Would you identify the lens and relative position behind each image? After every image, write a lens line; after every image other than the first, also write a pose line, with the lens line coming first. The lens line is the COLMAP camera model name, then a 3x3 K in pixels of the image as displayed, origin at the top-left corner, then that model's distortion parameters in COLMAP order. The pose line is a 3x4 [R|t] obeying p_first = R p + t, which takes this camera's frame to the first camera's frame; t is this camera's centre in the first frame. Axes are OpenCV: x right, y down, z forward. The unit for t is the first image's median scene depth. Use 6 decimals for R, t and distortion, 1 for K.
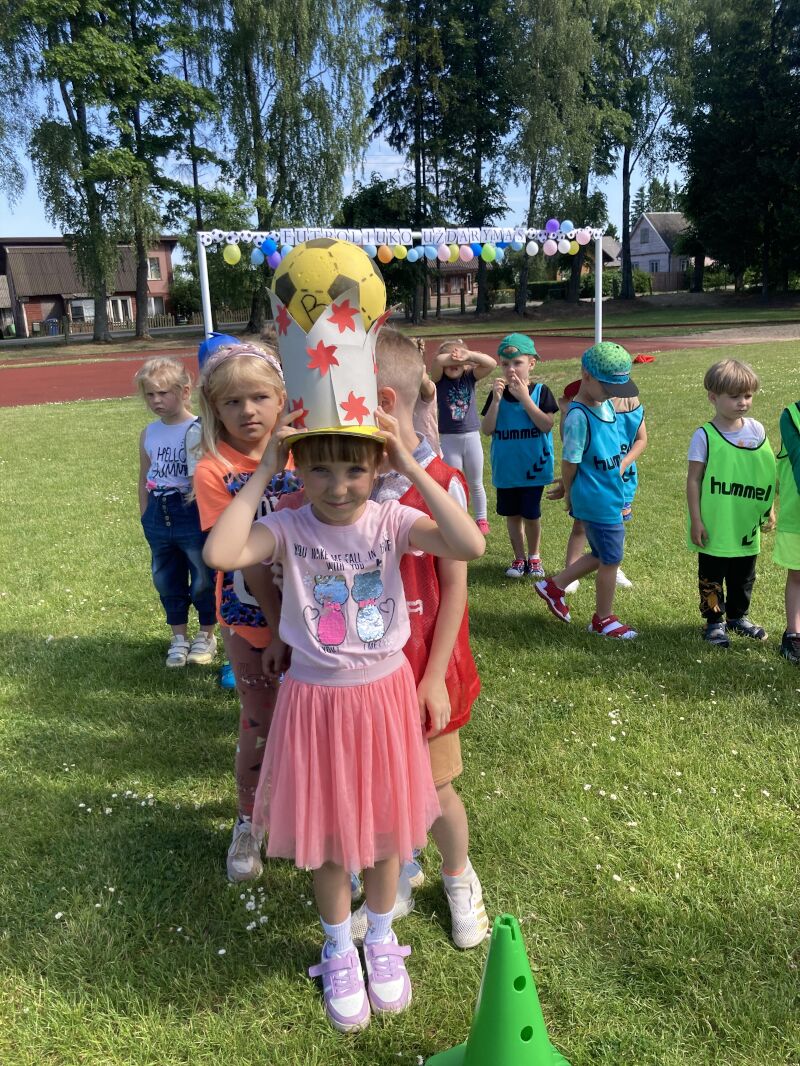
lens RADIAL K [[869.7, 0, 403.5], [0, 869.7, 544.0], [0, 0, 1]] dist [0.002944, -0.008678]
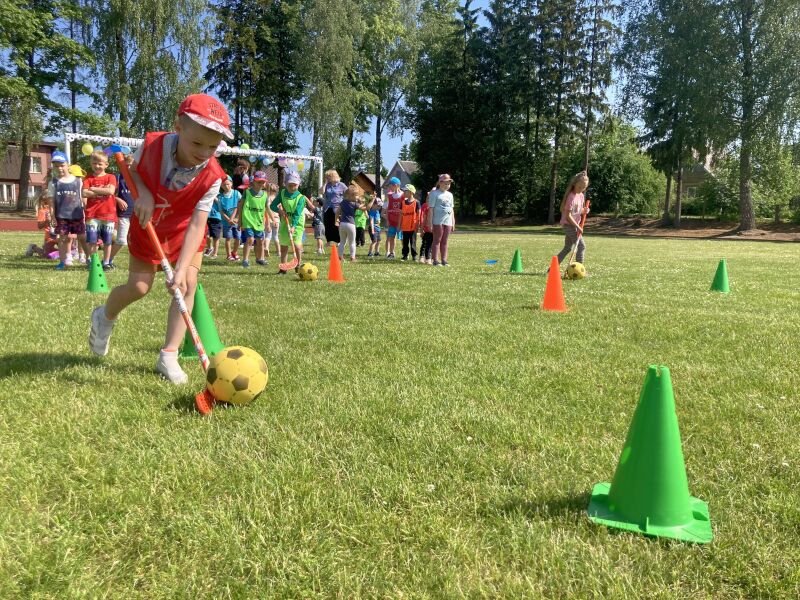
lens RADIAL K [[652.7, 0, 400.0], [0, 652.7, 300.0], [0, 0, 1]] dist [0.002944, -0.008678]
pose [[0.969494, 0.041851, 0.241518, 0.032014], [-0.006696, 0.989471, -0.144578, 0.044588], [-0.245025, 0.138550, 0.959566, -0.101683]]
